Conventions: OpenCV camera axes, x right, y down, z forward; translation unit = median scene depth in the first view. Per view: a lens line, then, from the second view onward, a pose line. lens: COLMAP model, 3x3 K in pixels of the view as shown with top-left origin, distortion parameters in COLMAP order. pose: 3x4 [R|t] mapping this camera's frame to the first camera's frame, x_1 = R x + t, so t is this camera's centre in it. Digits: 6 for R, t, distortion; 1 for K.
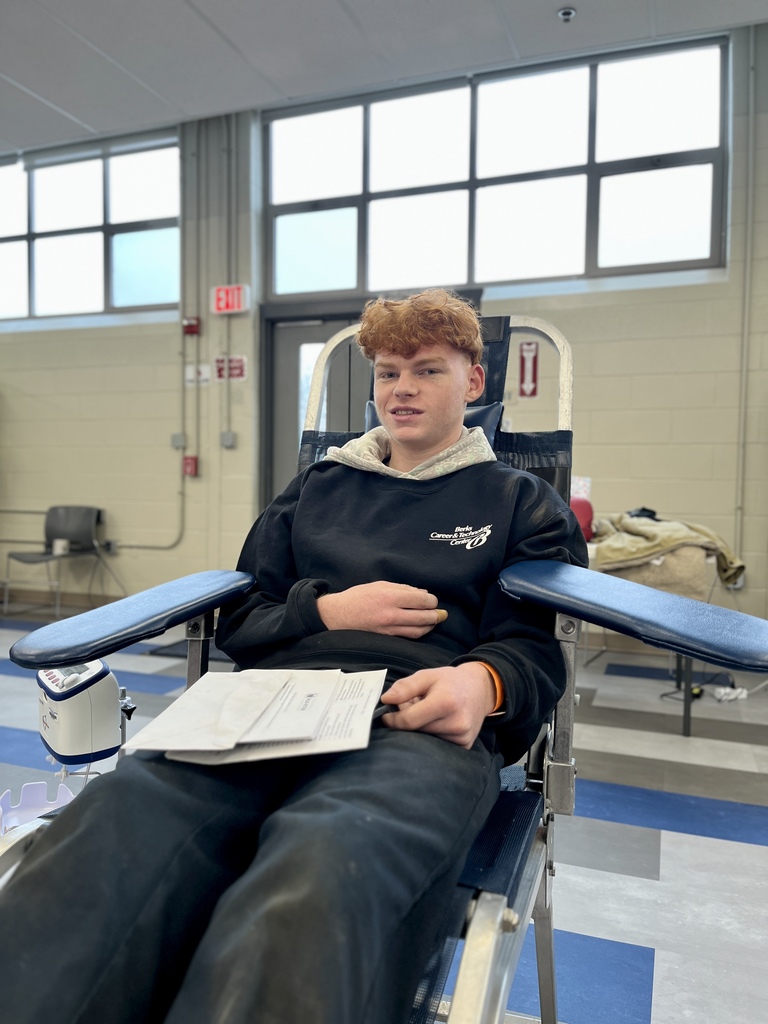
lens RADIAL K [[768.3, 0, 384.0], [0, 768.3, 512.0], [0, 0, 1]] dist [0.037745, -0.051510]
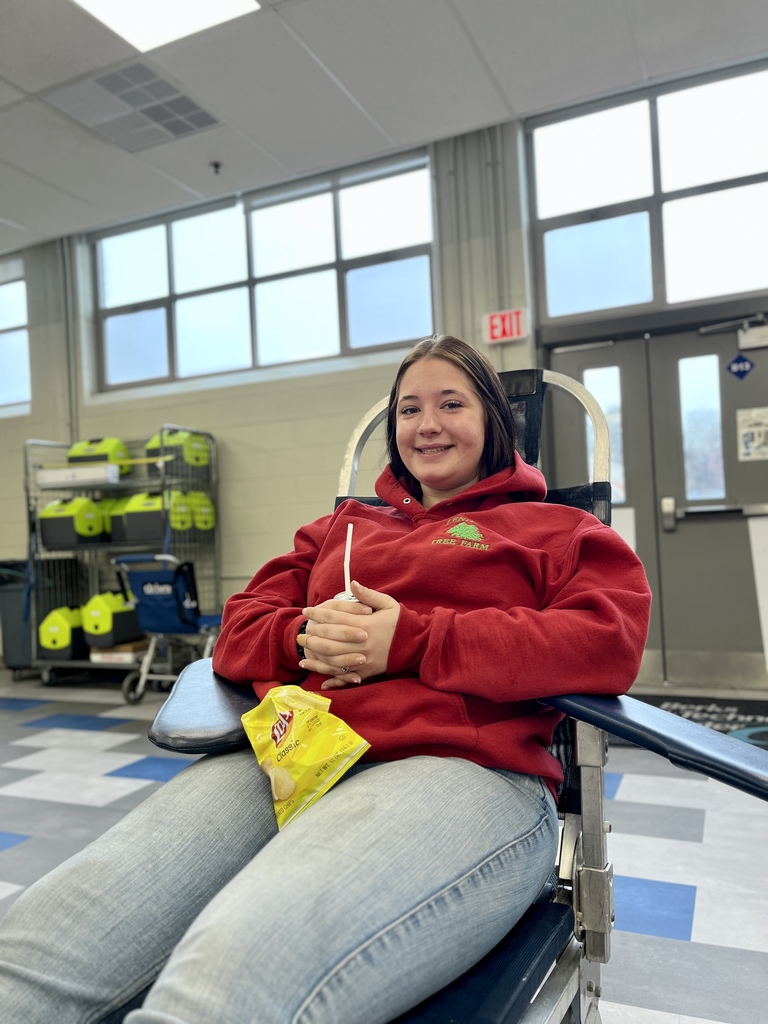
lens RADIAL K [[787.5, 0, 384.0], [0, 787.5, 512.0], [0, 0, 1]] dist [0.054134, -0.060031]
pose [[0.995570, -0.058076, -0.073947, -0.275753], [0.052880, 0.996118, -0.070378, -0.004805], [0.077747, 0.066156, 0.994776, 0.092020]]
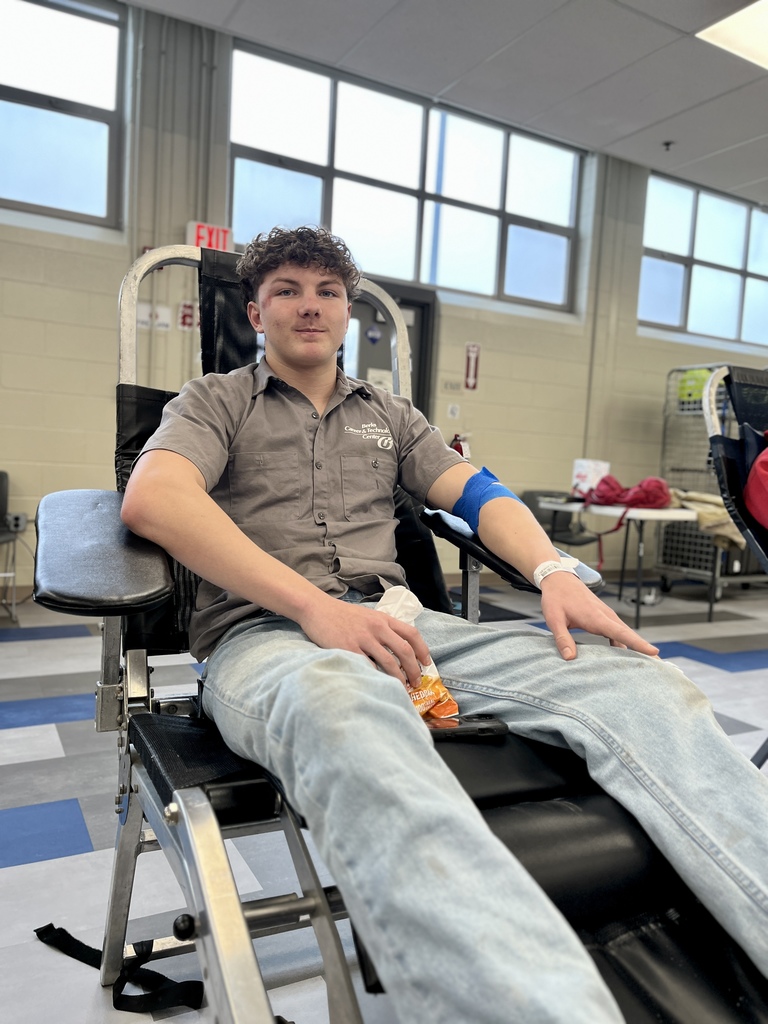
lens RADIAL K [[739.9, 0, 384.0], [0, 739.9, 512.0], [0, 0, 1]] dist [0.070340, -0.108204]
pose [[0.672395, -0.030253, 0.739574, -0.691257], [-0.020639, 0.998010, 0.059588, -0.016988], [-0.739905, -0.055331, 0.670433, 0.246557]]
